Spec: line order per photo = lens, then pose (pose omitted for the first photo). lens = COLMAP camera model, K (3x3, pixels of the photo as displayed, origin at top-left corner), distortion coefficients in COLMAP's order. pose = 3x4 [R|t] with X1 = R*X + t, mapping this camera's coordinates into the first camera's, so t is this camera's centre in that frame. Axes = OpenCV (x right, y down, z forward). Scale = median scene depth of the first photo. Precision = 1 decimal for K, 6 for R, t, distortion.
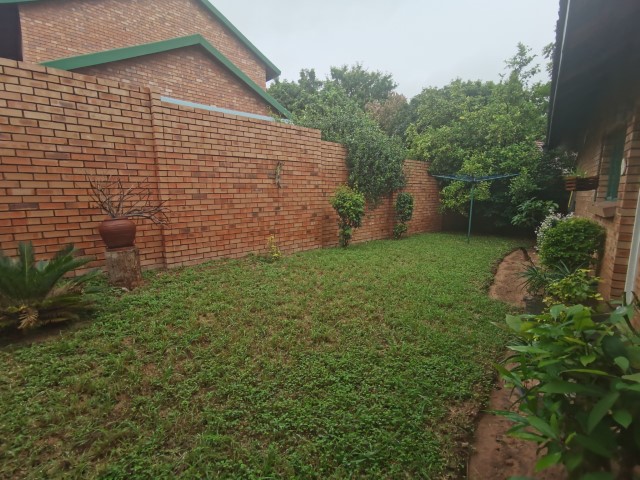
lens RADIAL K [[312.4, 0, 320.0], [0, 312.4, 240.0], [0, 0, 1]] dist [-0.028322, 0.040845]
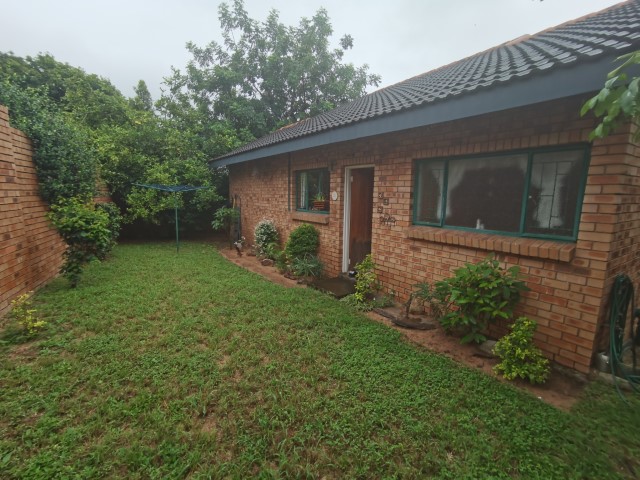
lens RADIAL K [[312.4, 0, 320.0], [0, 312.4, 240.0], [0, 0, 1]] dist [-0.028322, 0.040845]
pose [[0.379312, -0.126079, 0.916639, -0.262655], [0.123683, 0.988691, 0.084808, -0.052413], [-0.916965, 0.081204, 0.390617, 0.155407]]
